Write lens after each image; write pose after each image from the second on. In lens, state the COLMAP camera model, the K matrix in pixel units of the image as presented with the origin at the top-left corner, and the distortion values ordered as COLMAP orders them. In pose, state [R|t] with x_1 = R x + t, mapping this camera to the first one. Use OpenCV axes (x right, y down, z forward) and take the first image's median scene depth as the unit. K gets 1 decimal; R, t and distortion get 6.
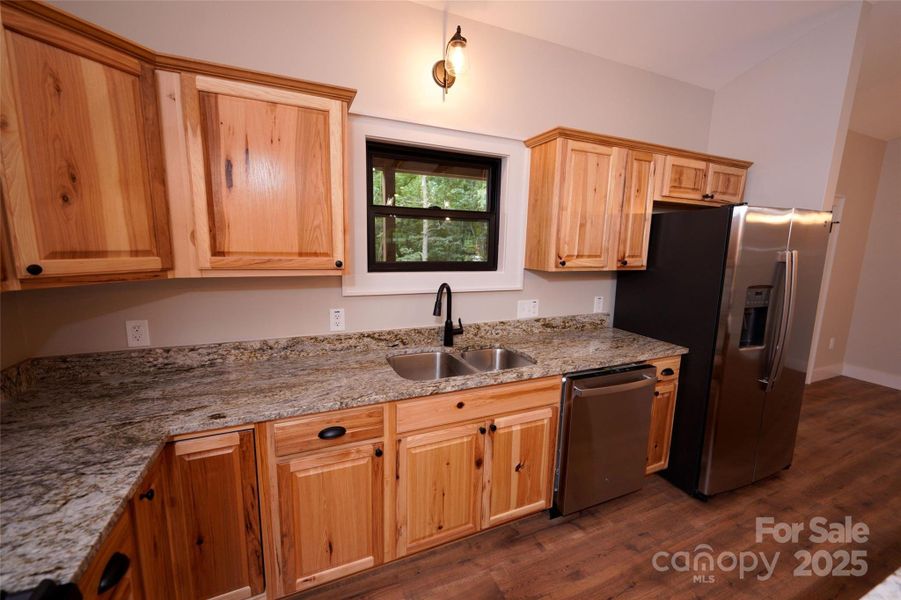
lens RADIAL K [[359.6, 0, 453.3], [0, 359.6, 299.5], [0, 0, 1]] dist [-0.005805, 0.000129]
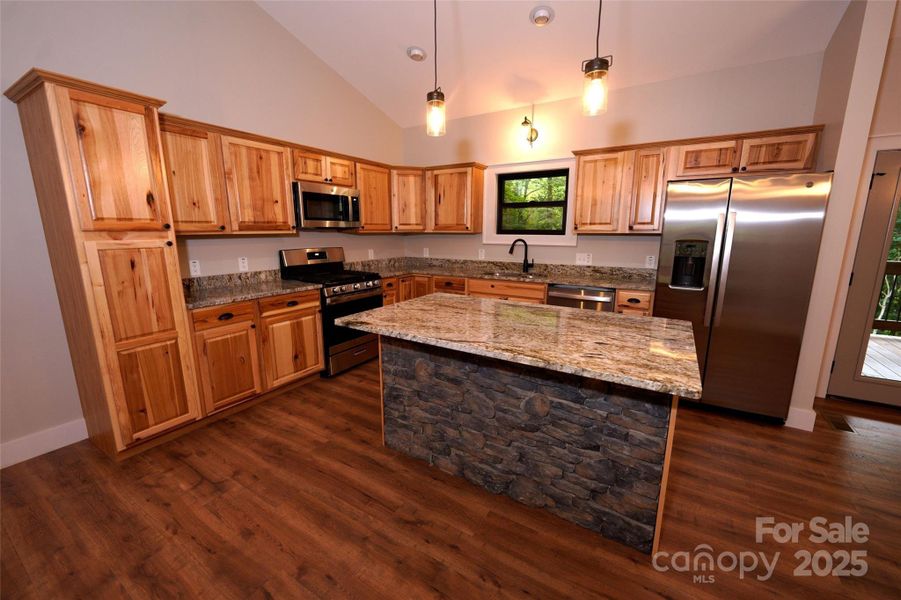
lens RADIAL K [[359.6, 0, 452.3], [0, 359.6, 300.3], [0, 0, 1]] dist [-0.005805, 0.000129]
pose [[0.576731, 0.133927, -0.805882, 1.750956], [-0.119582, 0.989685, 0.078894, 0.223236], [0.808135, 0.050869, 0.586797, -0.597425]]
